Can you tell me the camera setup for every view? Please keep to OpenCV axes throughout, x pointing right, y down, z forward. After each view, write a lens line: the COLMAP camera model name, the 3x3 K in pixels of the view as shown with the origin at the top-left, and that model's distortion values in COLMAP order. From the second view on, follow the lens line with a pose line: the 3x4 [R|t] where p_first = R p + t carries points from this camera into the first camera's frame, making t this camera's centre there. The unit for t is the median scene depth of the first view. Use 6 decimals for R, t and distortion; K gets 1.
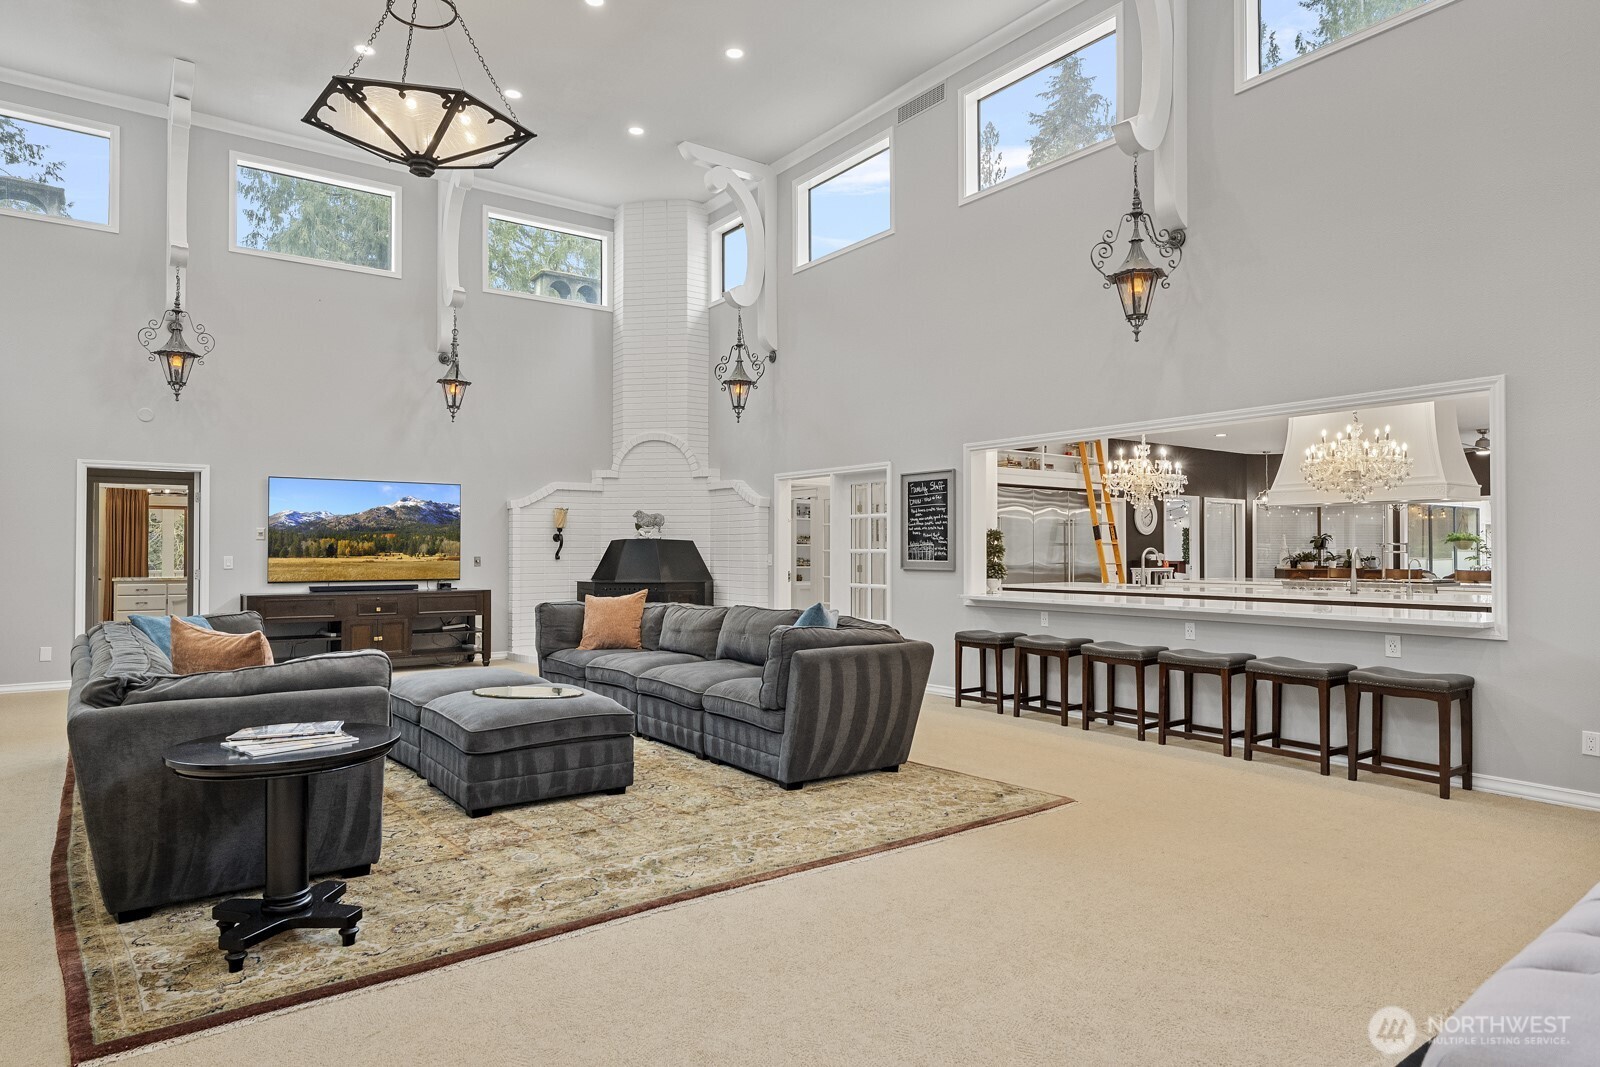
lens RADIAL K [[939.8, 0, 799.5], [0, 939.8, 535.3], [0, 0, 1]] dist [0.001722, -0.000078]
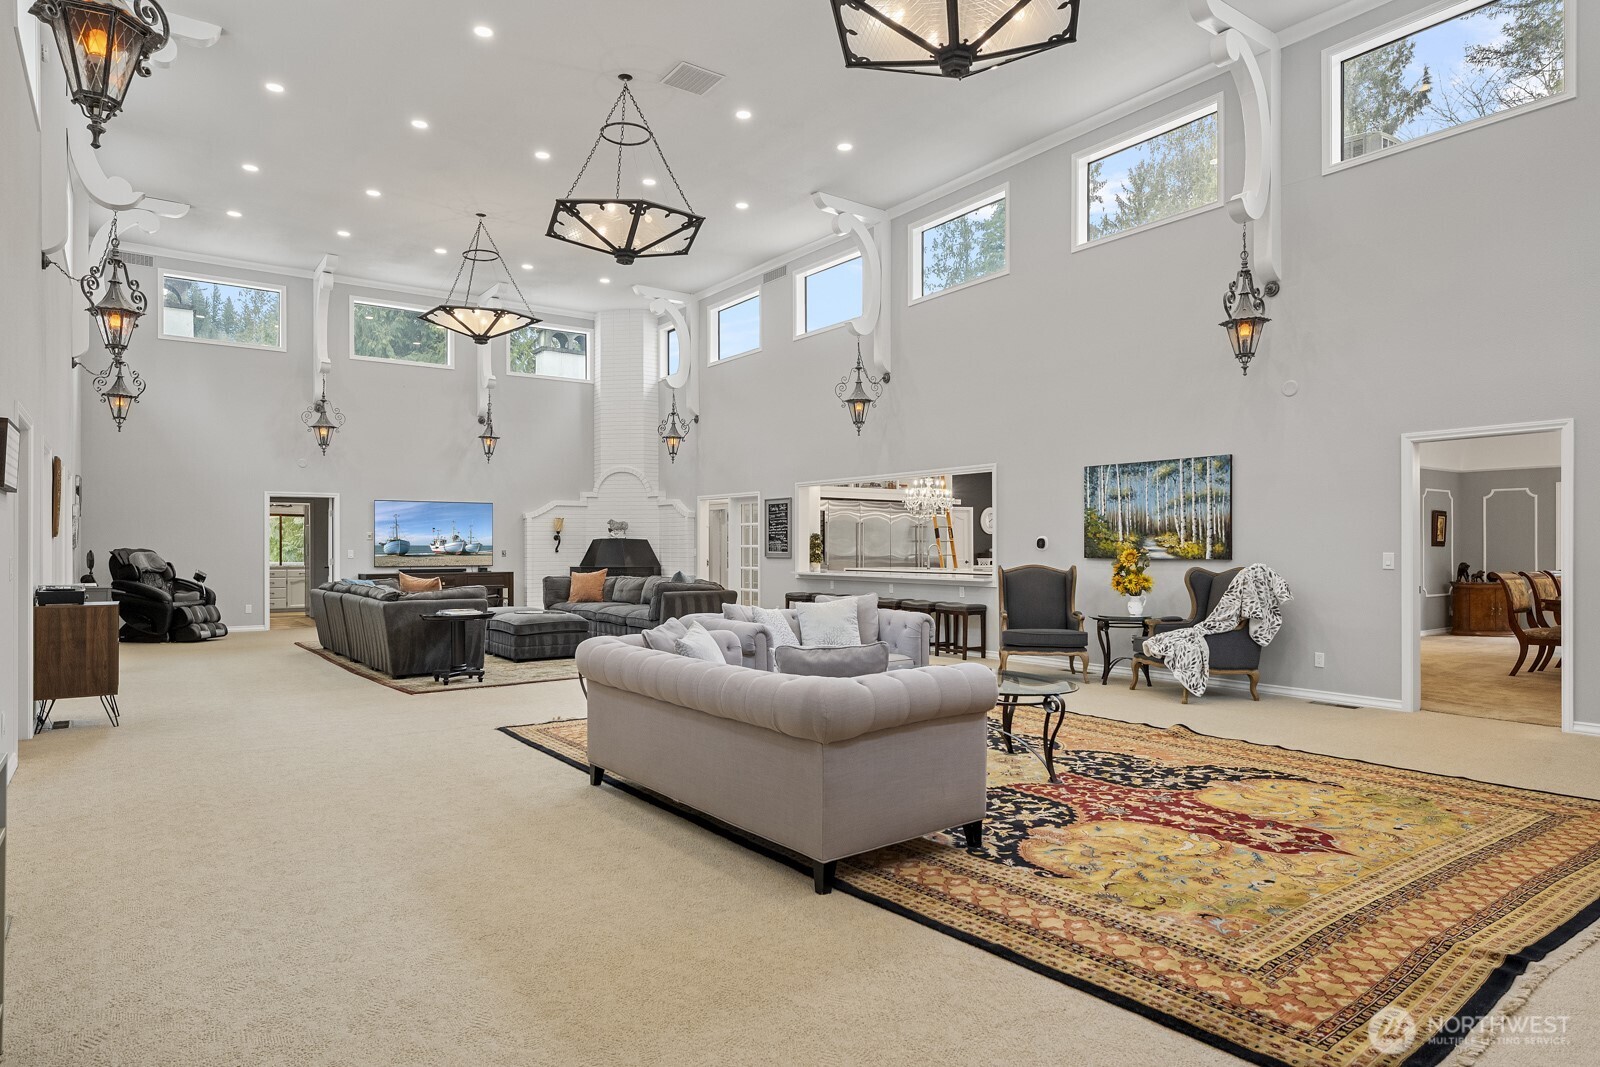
lens RADIAL K [[939.8, 0, 799.6], [0, 939.8, 541.4], [0, 0, 1]] dist [0.001722, -0.000078]
pose [[0.999989, -0.001753, -0.004422, 0.159185], [0.001803, 0.999933, 0.011452, -0.009195], [0.004401, -0.011460, 0.999925, -0.580411]]
